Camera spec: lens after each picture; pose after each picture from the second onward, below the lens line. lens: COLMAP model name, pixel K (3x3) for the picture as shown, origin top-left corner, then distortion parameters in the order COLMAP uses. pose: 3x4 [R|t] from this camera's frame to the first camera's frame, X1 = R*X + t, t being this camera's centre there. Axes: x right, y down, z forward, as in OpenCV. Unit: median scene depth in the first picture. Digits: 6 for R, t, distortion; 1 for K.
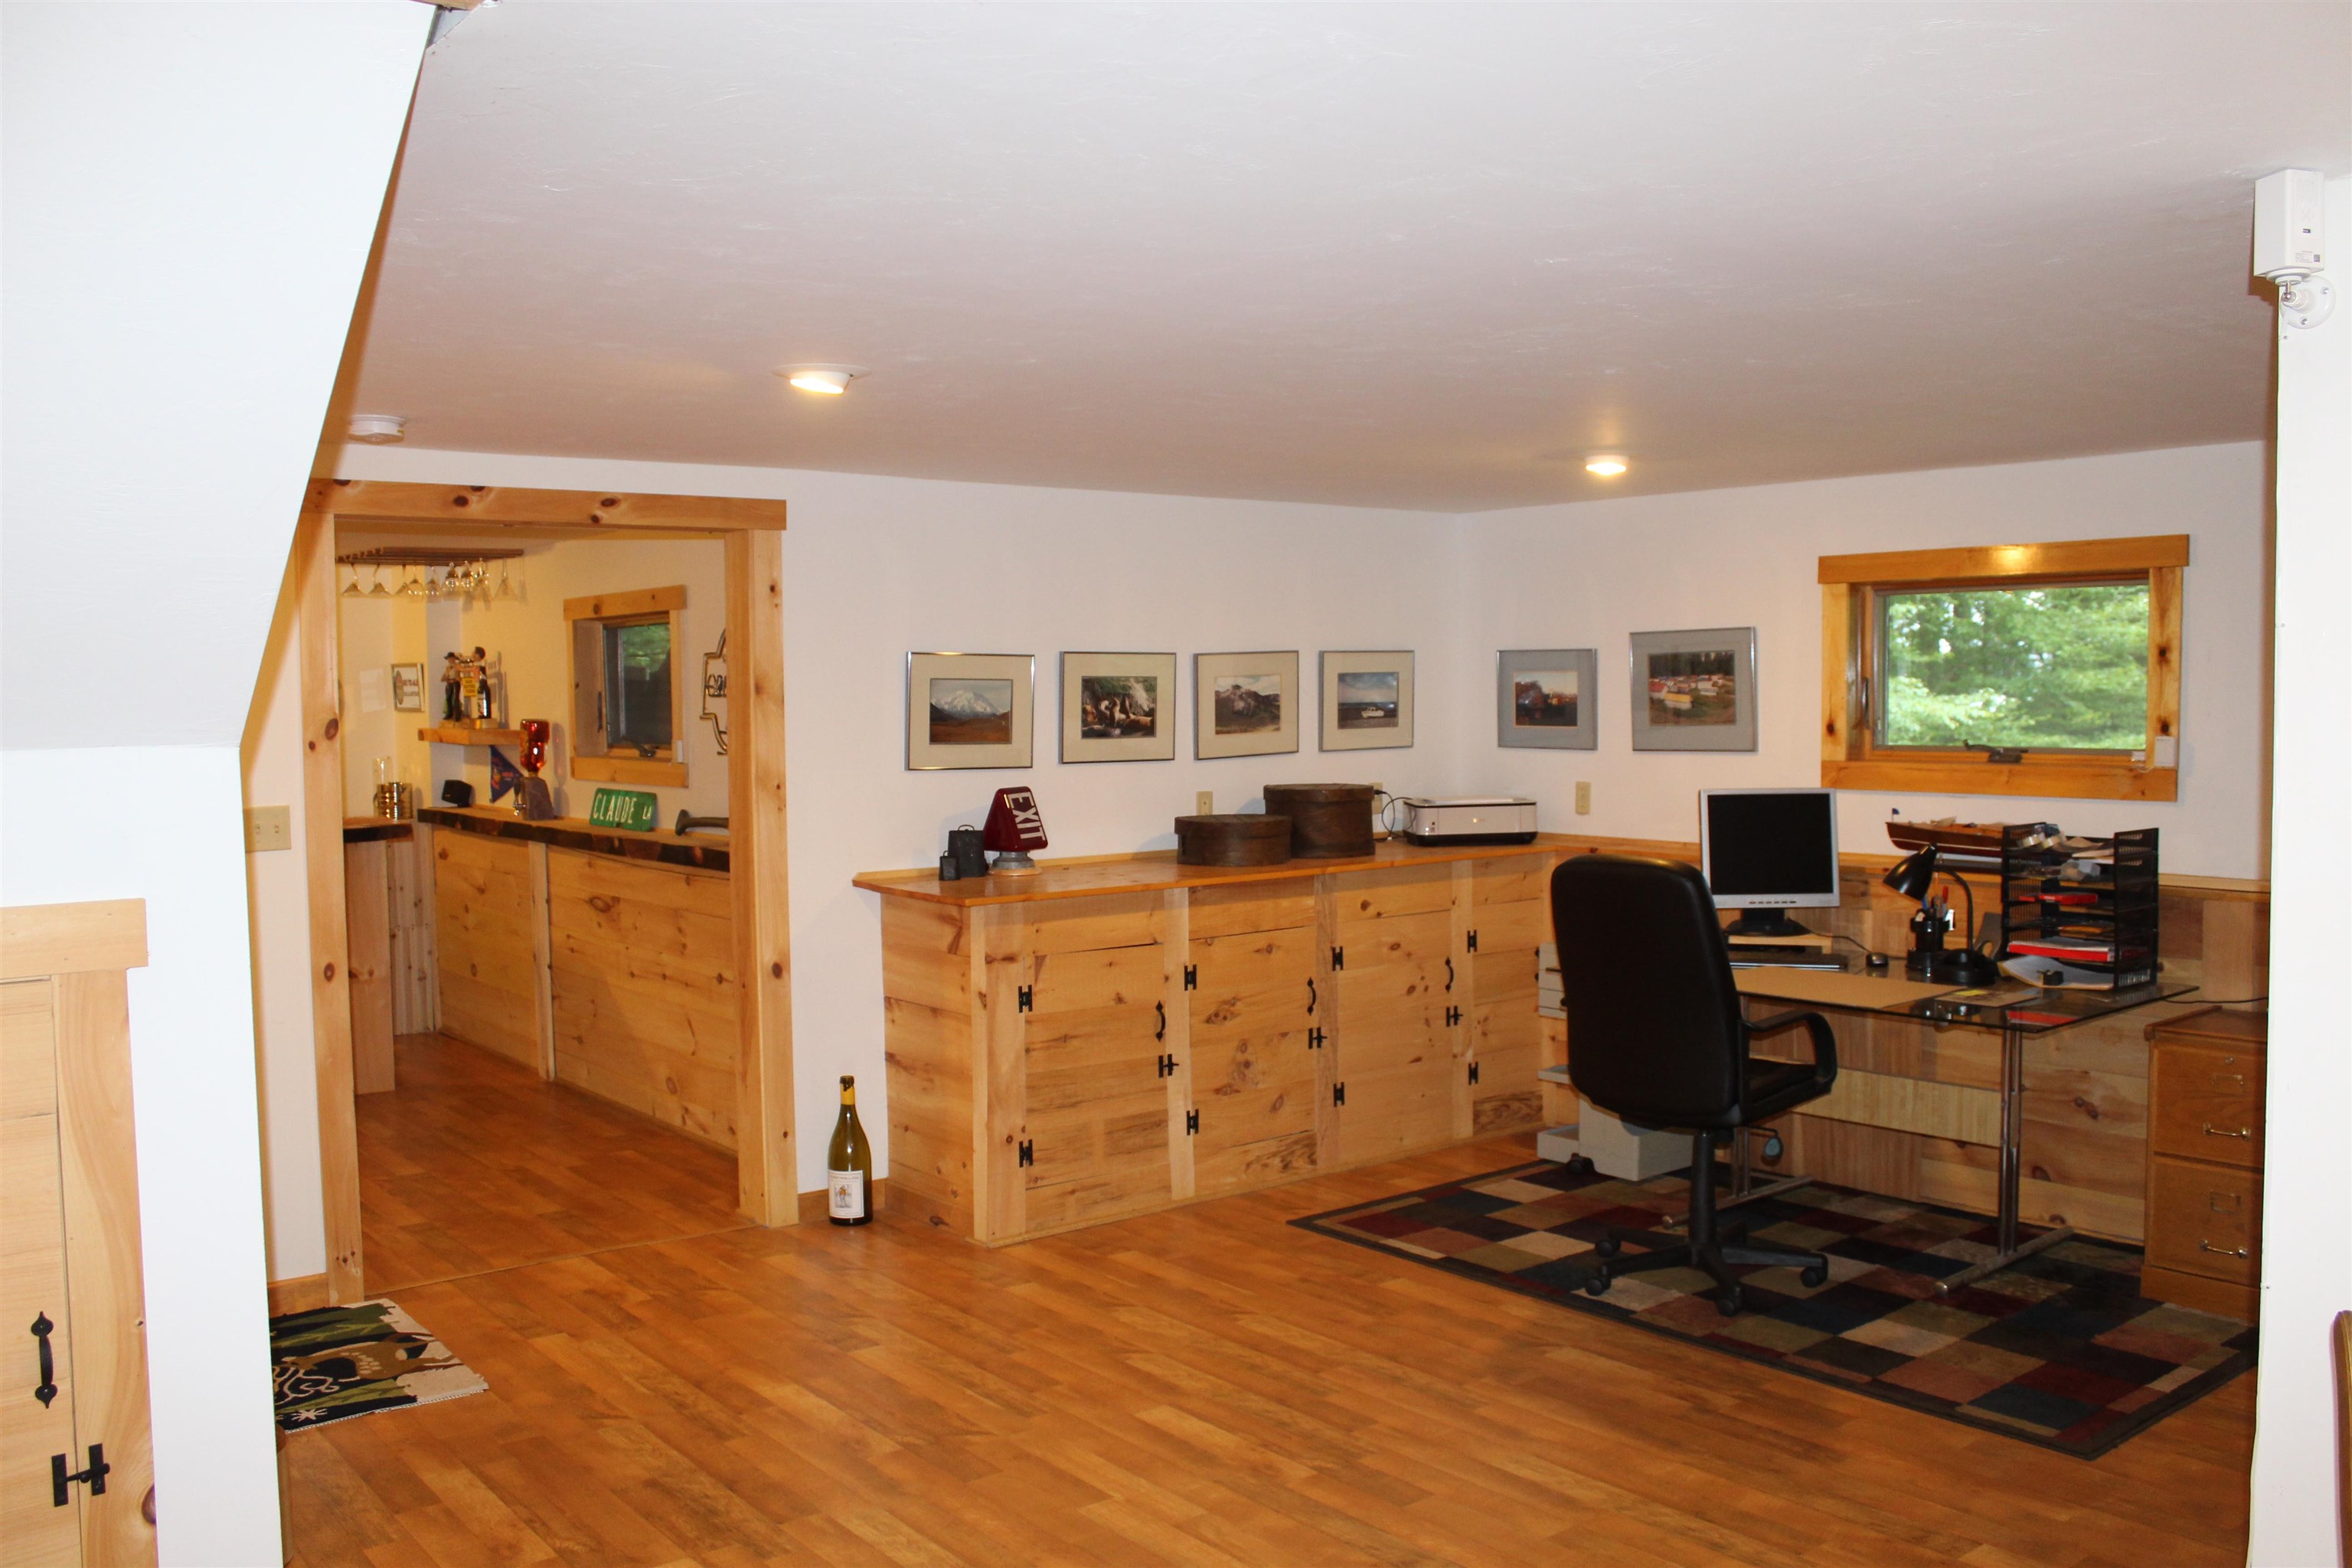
lens RADIAL K [[1985.2, 0, 1176.0], [0, 1985.2, 784.0], [0, 0, 1]] dist [-0.164392, 0.144014]
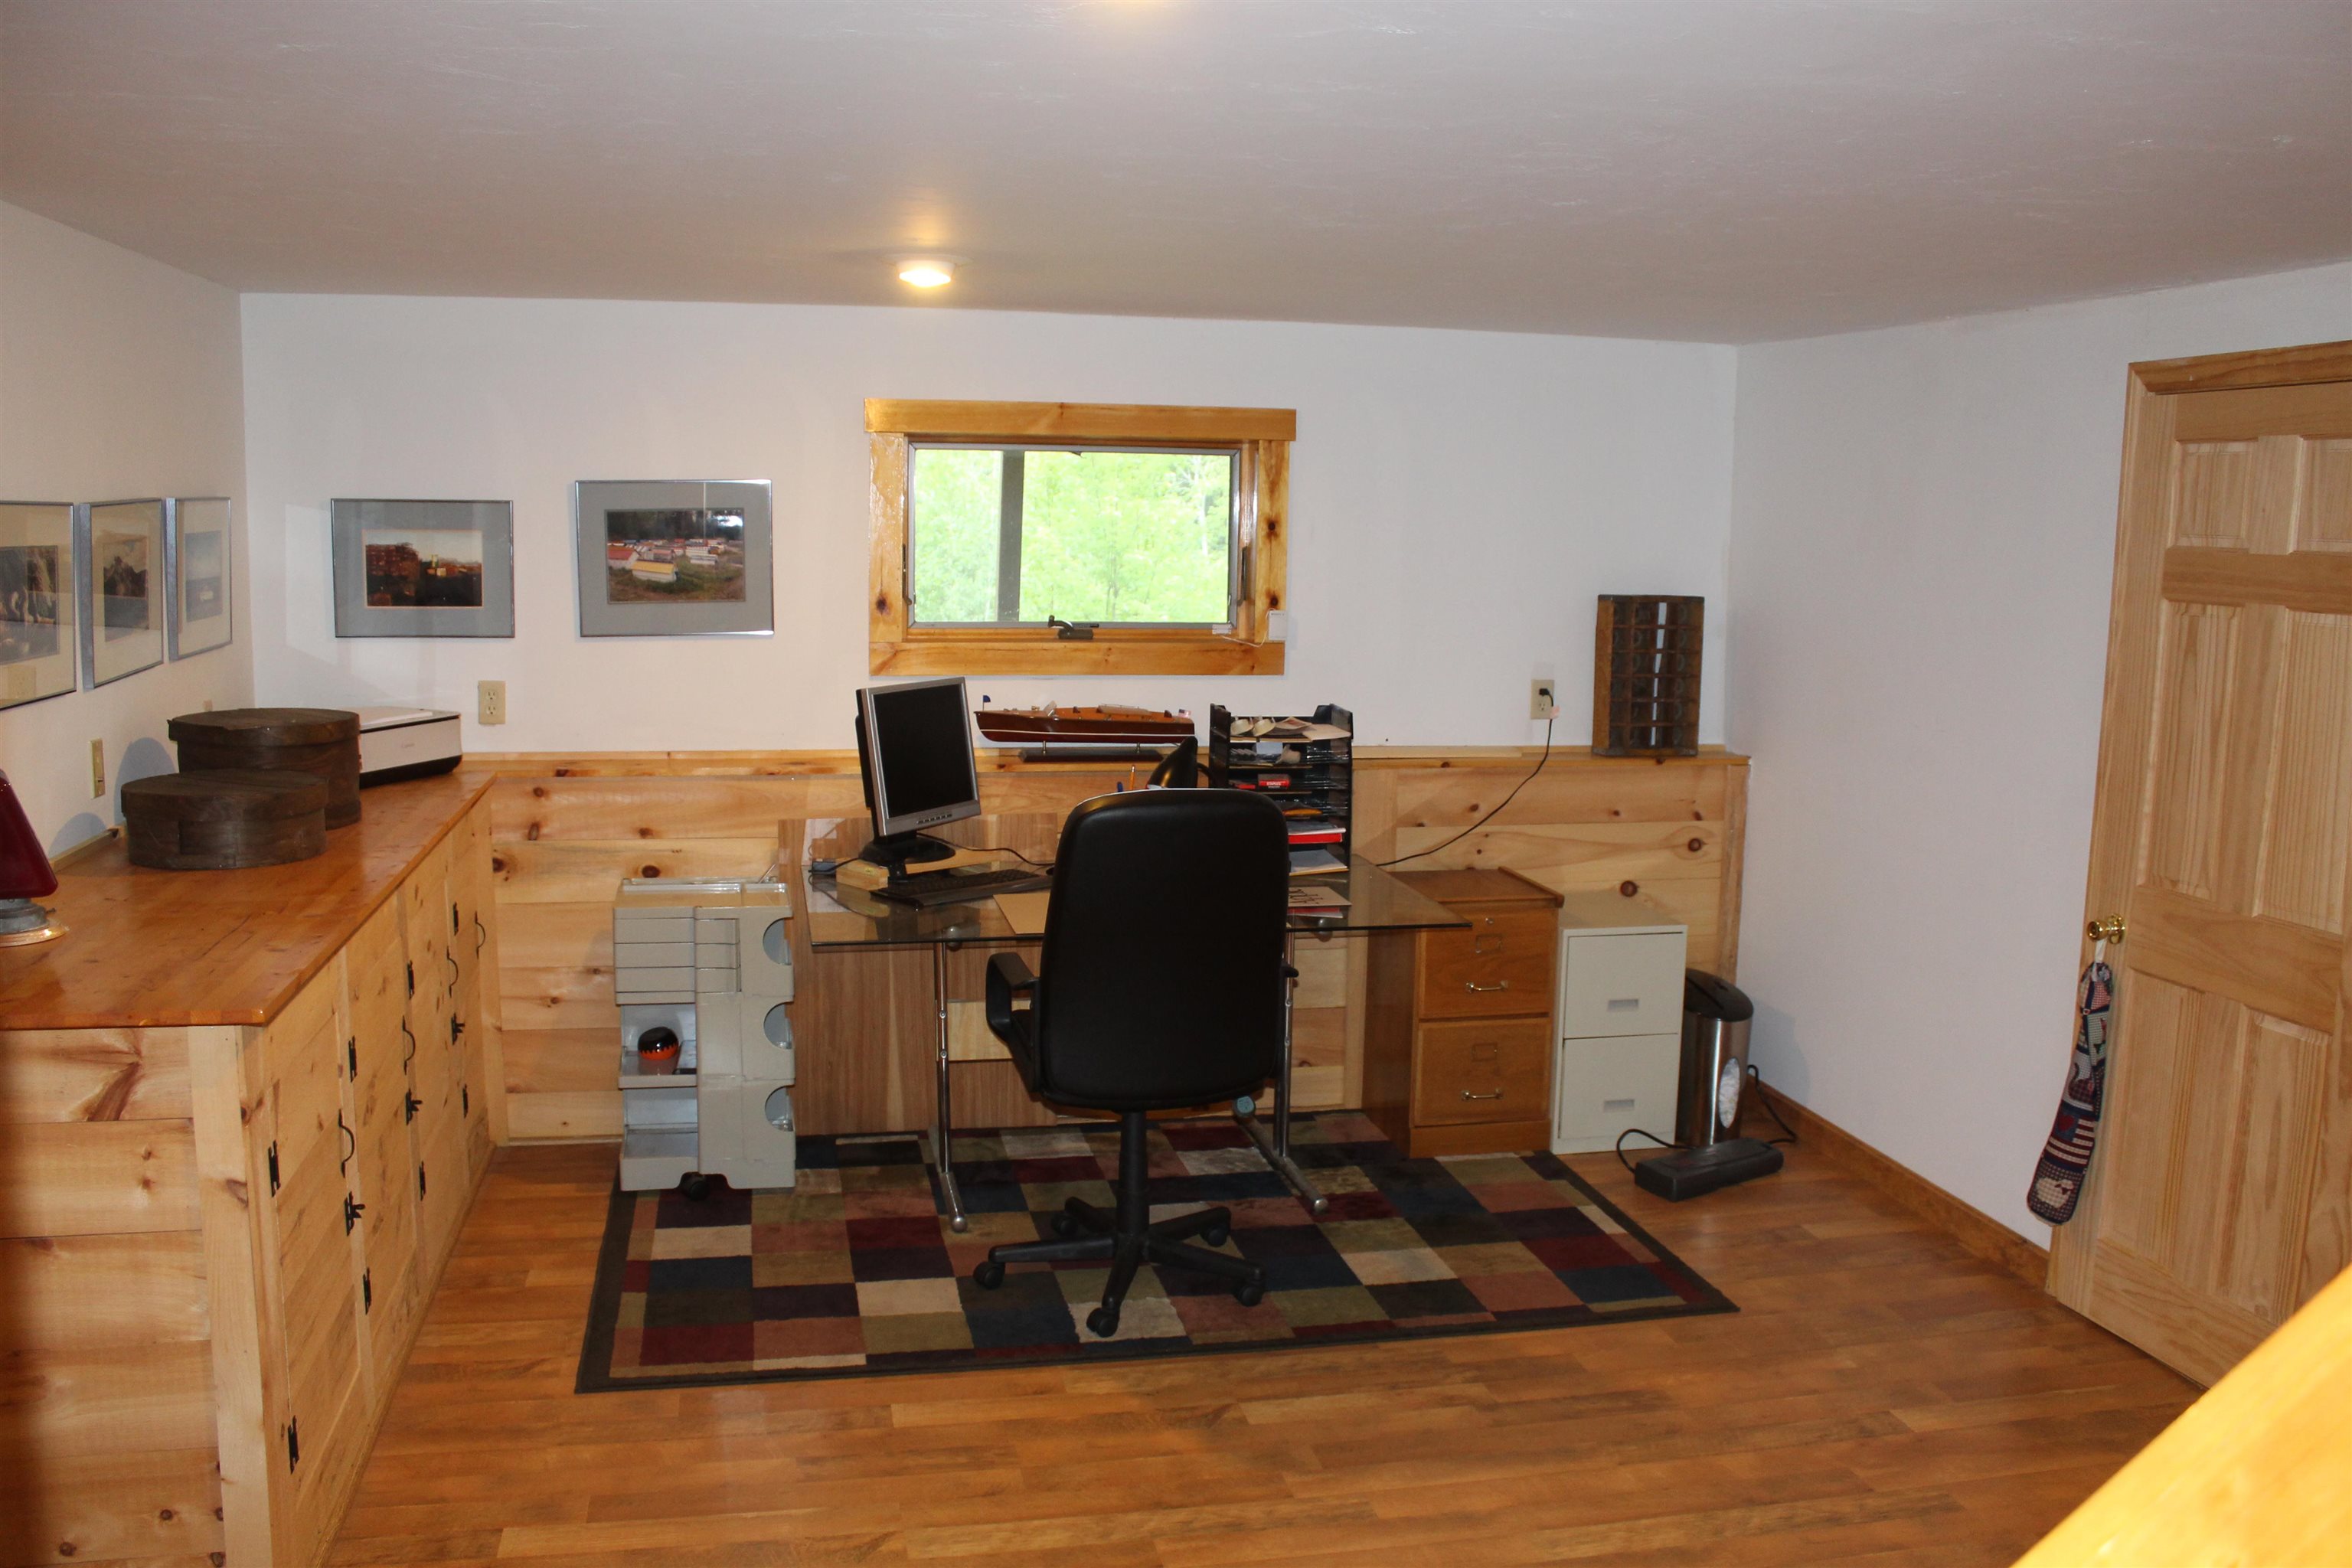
lens RADIAL K [[1985.2, 0, 1176.0], [0, 1985.2, 784.0], [0, 0, 1]] dist [-0.164392, 0.144014]
pose [[0.443752, -0.105943, 0.889865, -0.440290], [0.020714, 0.993935, 0.108003, -0.047770], [-0.895910, -0.029494, 0.443255, 0.585982]]
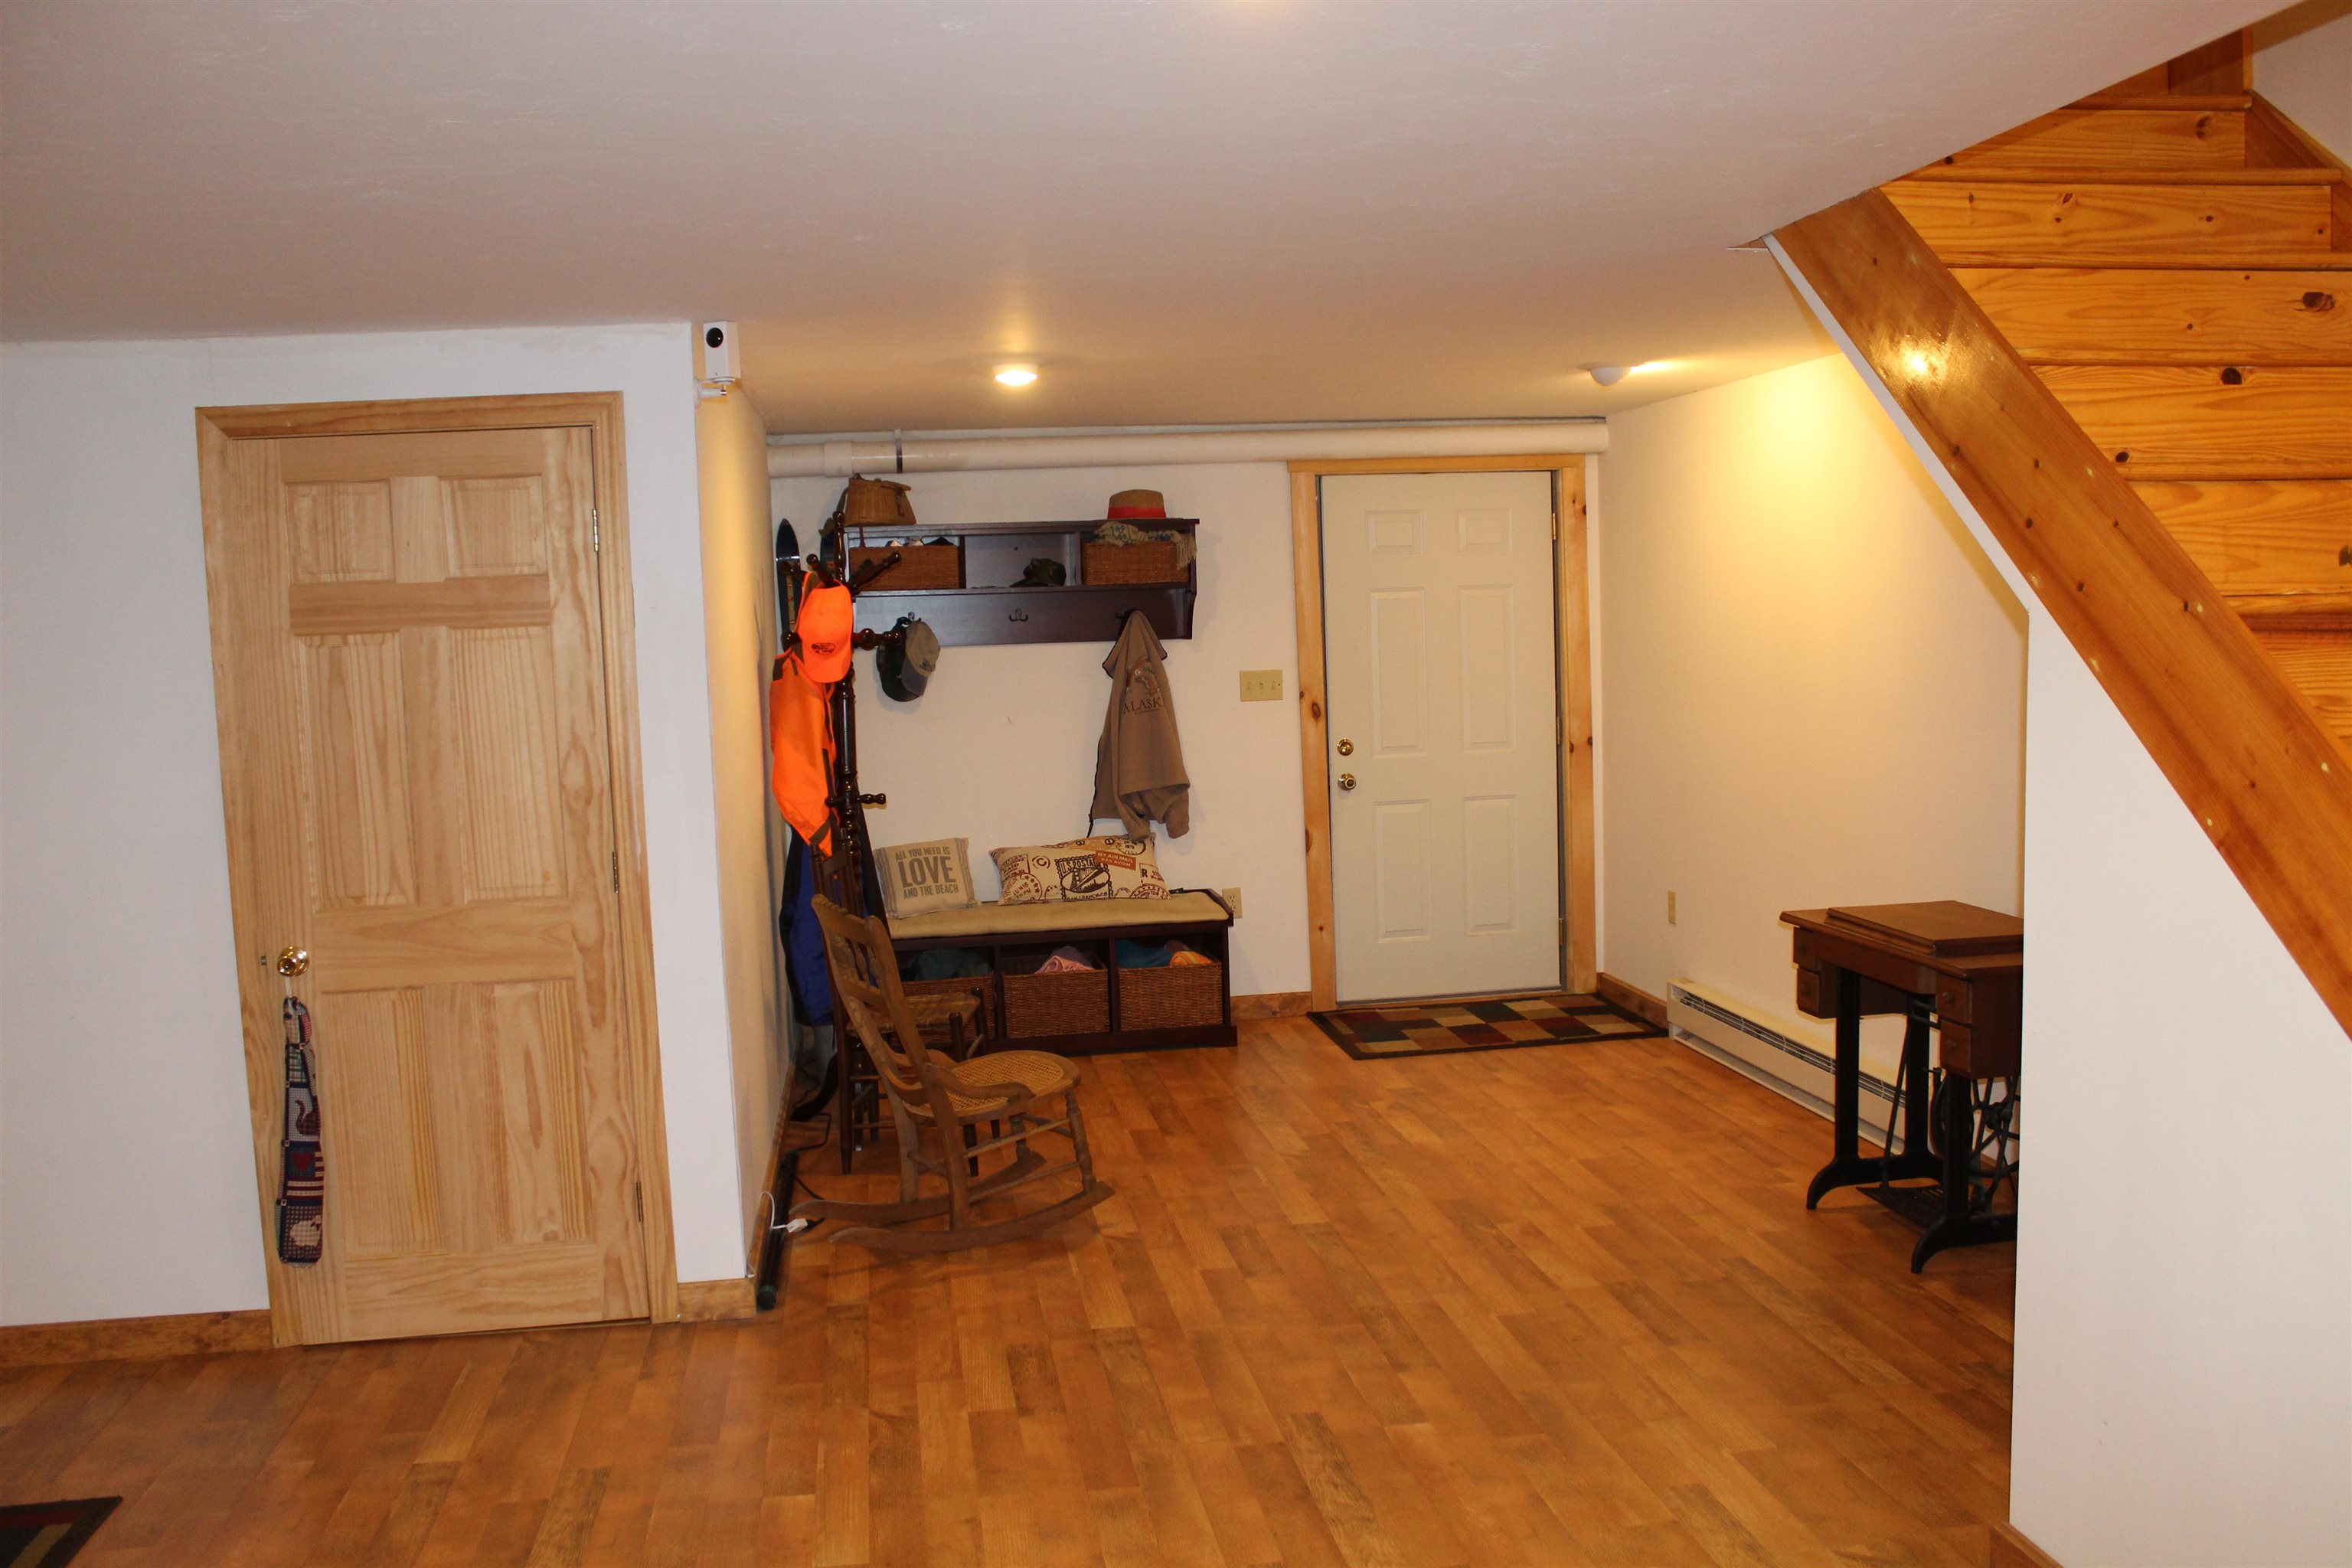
lens RADIAL K [[1985.2, 0, 1176.0], [0, 1985.2, 784.0], [0, 0, 1]] dist [-0.164392, 0.144014]
pose [[-0.871954, -0.001268, 0.489585, -0.292480], [0.069566, 0.989529, 0.126460, -0.044904], [-0.484619, 0.144326, -0.862736, 1.078865]]
